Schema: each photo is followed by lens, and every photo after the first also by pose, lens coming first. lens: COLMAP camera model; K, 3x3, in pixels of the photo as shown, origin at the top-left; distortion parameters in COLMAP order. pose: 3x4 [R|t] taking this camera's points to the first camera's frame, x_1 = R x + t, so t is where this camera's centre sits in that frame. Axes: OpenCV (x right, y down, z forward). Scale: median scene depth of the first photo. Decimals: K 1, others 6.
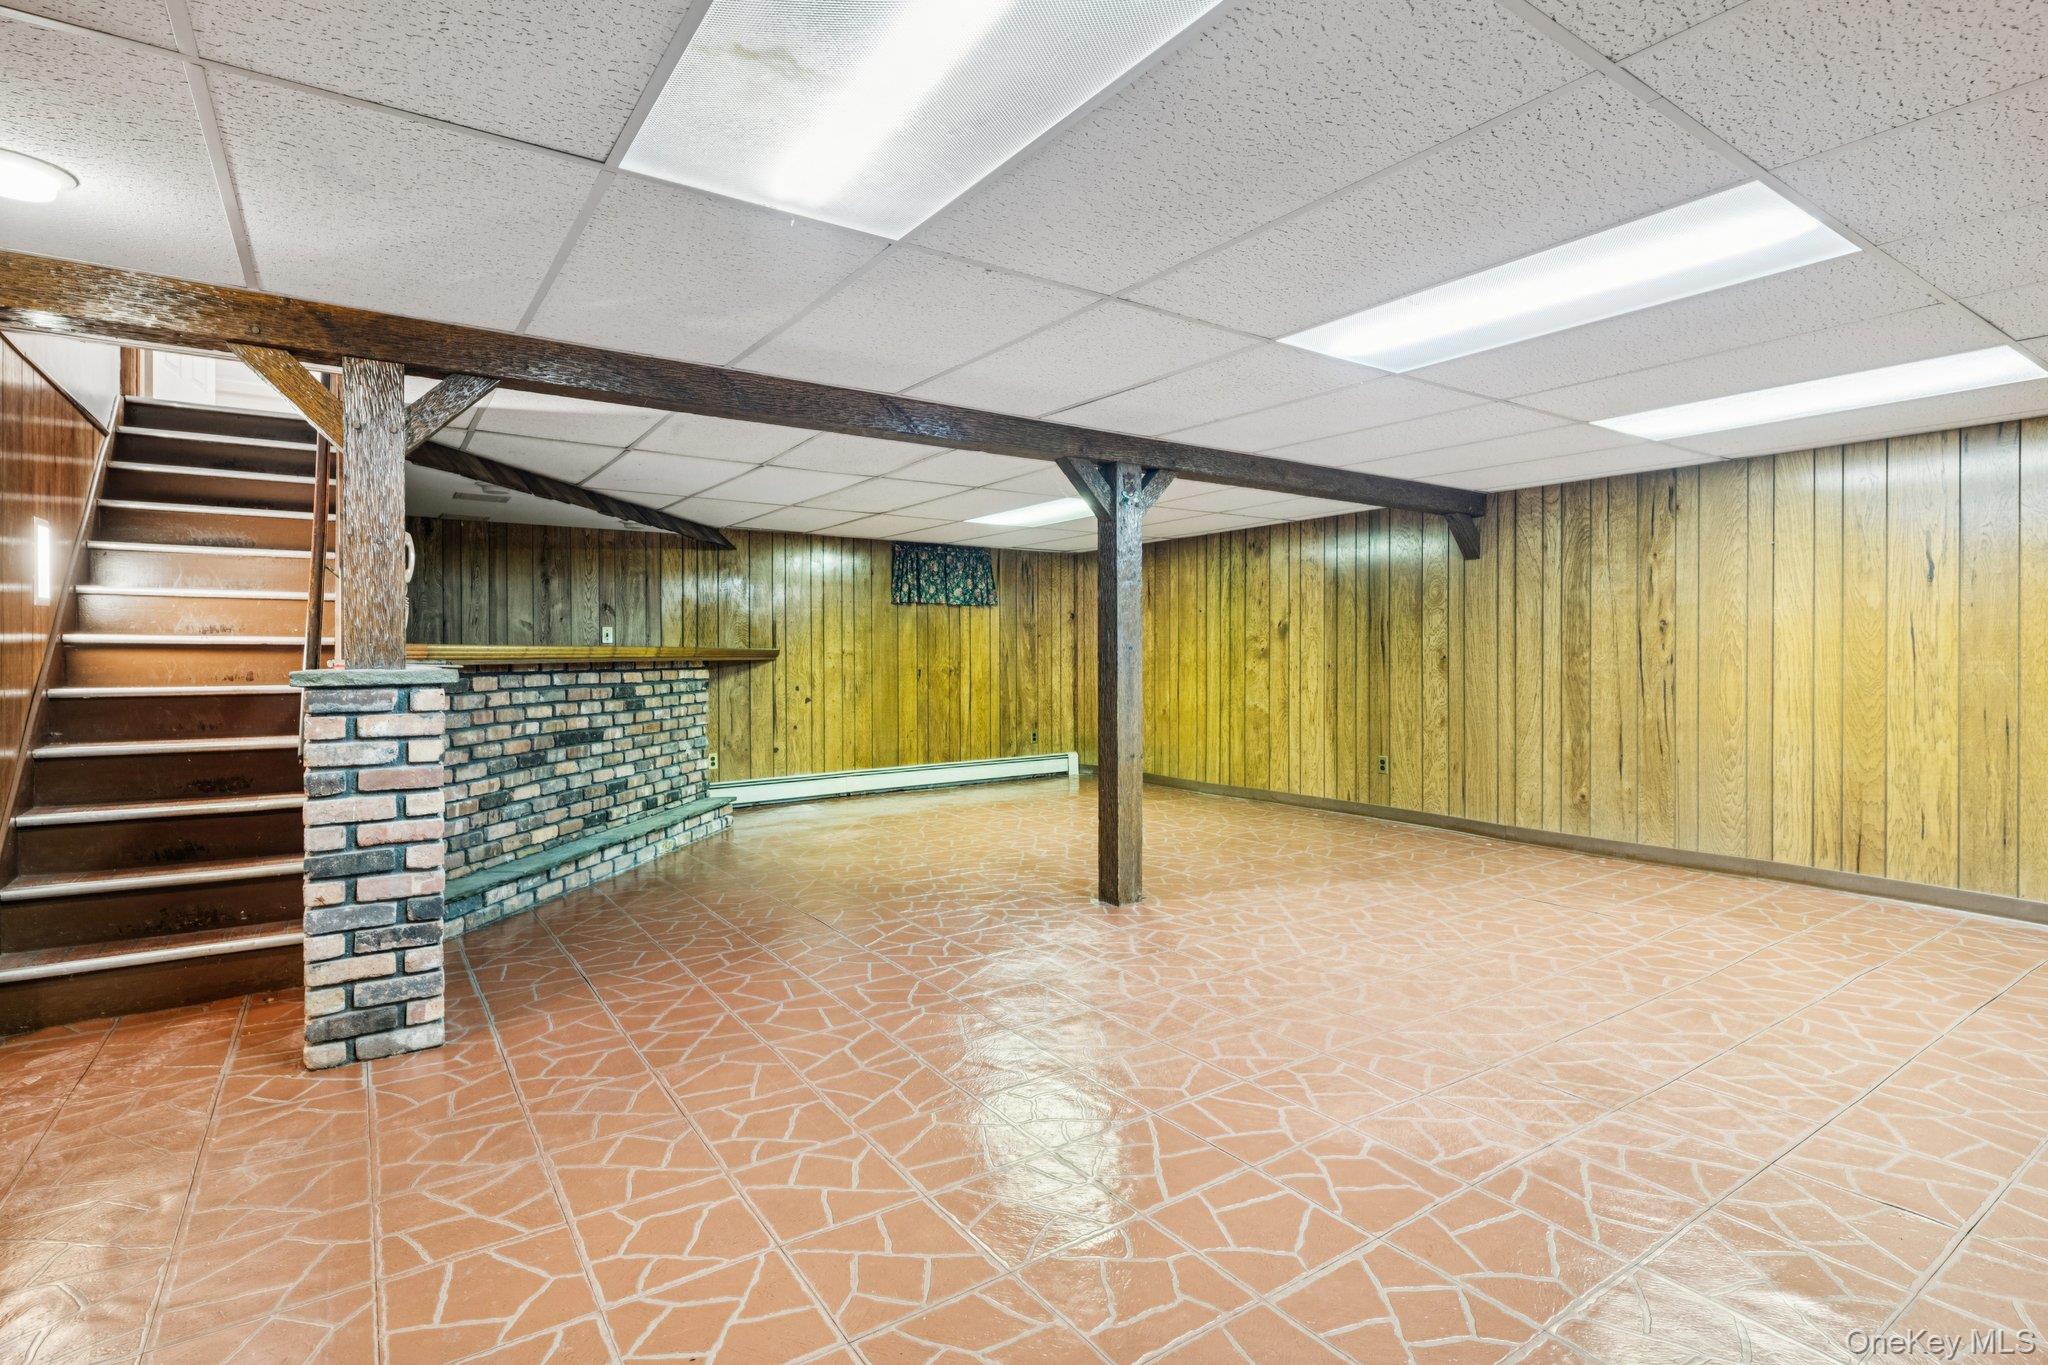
lens RADIAL K [[970.1, 0, 1019.8], [0, 970.1, 667.9], [0, 0, 1]] dist [0.004403, -0.002578]
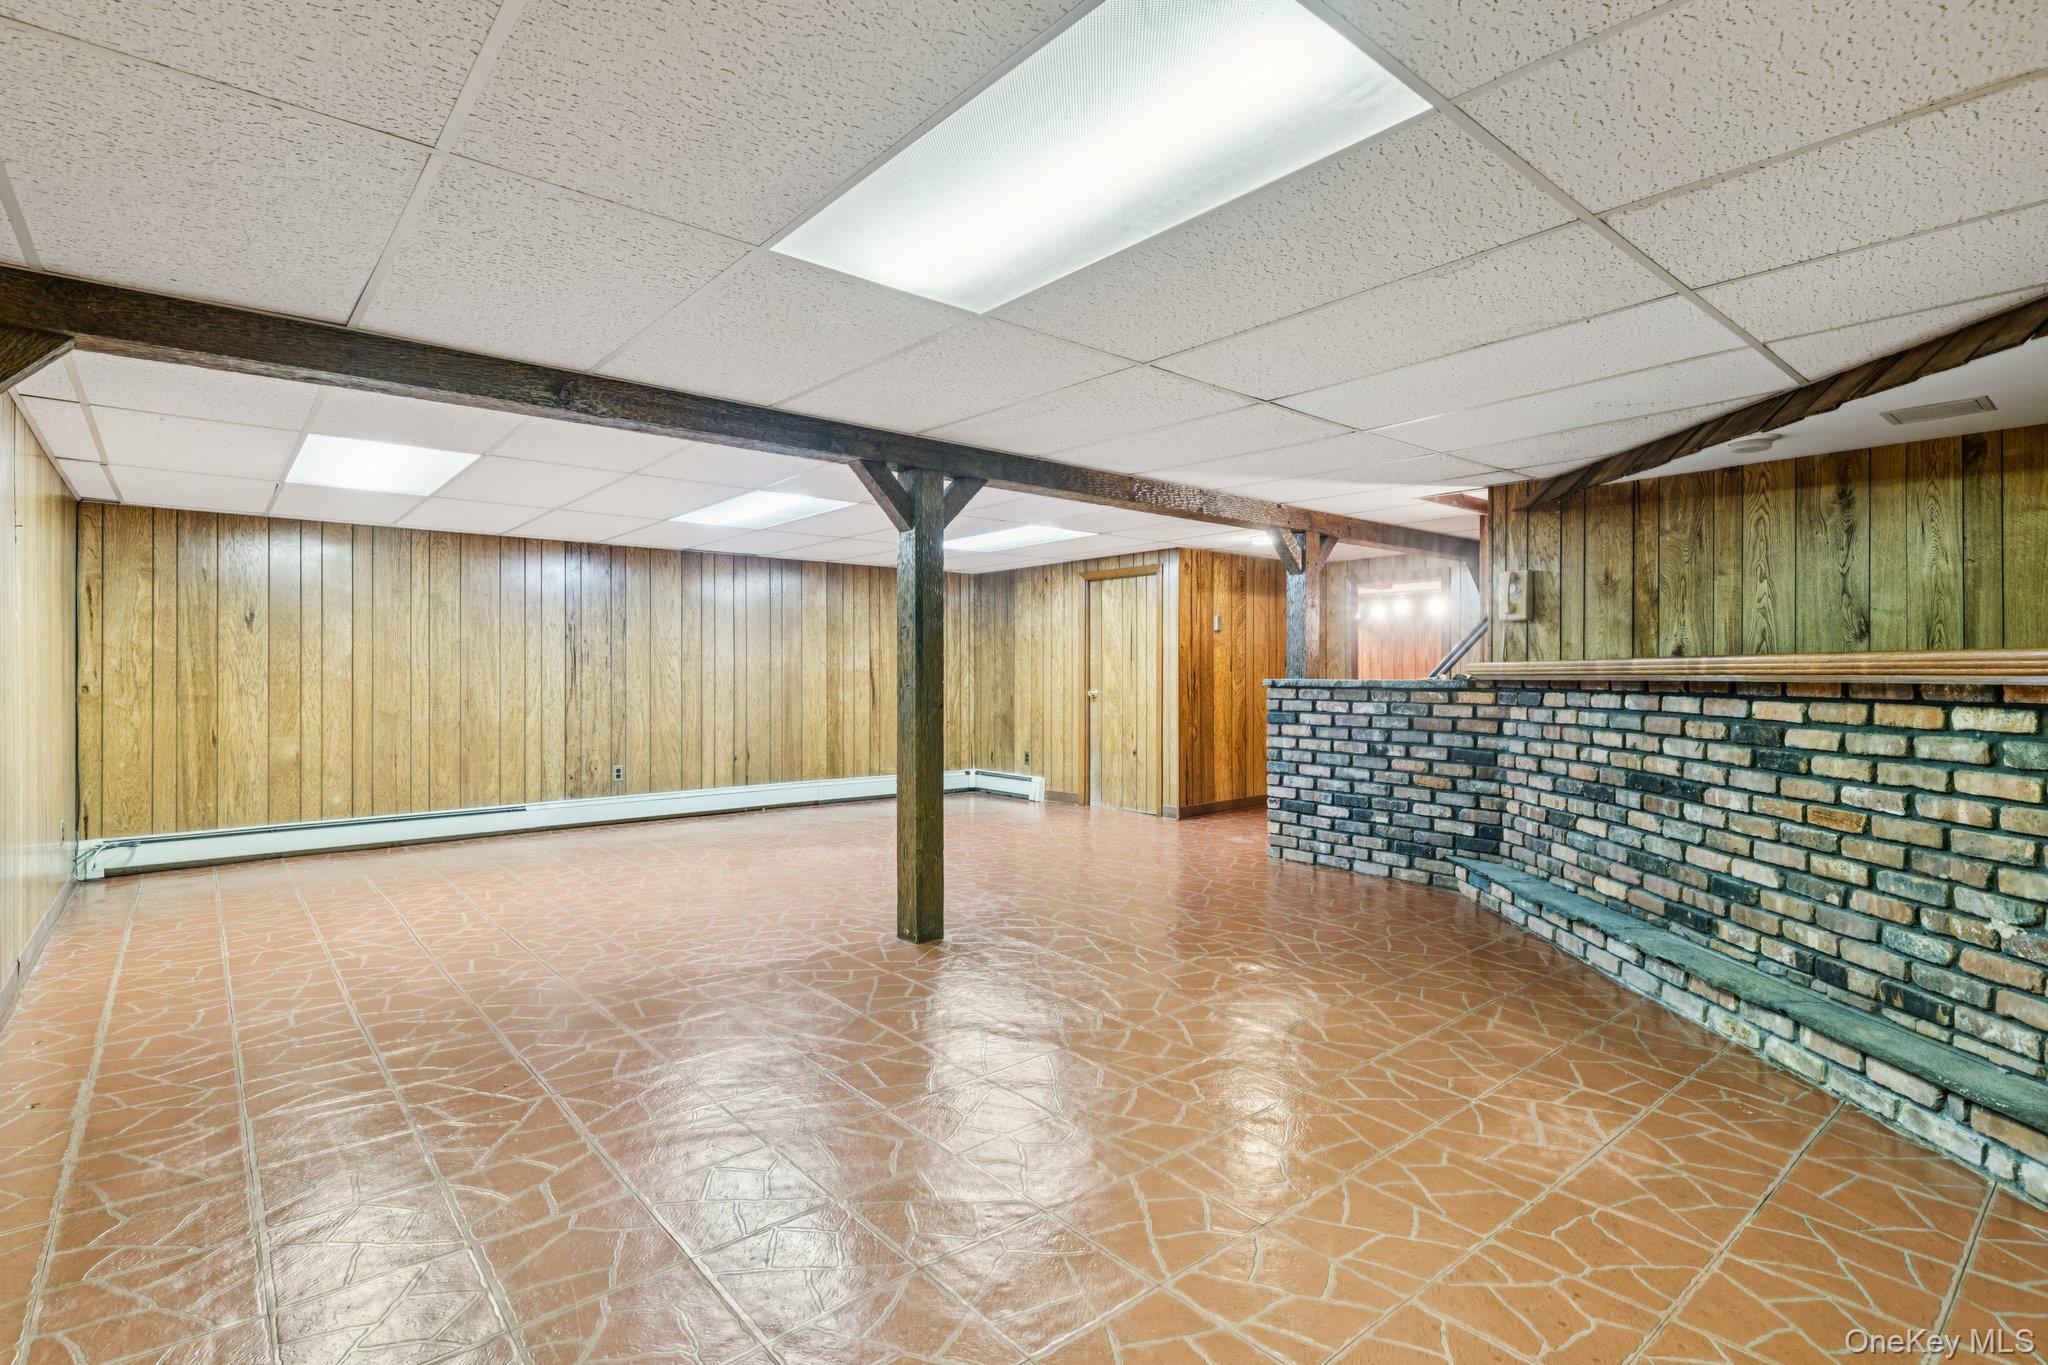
lens RADIAL K [[970.1, 0, 1021.0], [0, 970.1, 676.6], [0, 0, 1]] dist [0.004403, -0.002578]
pose [[-0.994356, -0.006703, -0.105885, 0.093792], [-0.008476, 0.999831, 0.016298, -0.016869], [0.105758, 0.017104, -0.994245, 1.691250]]
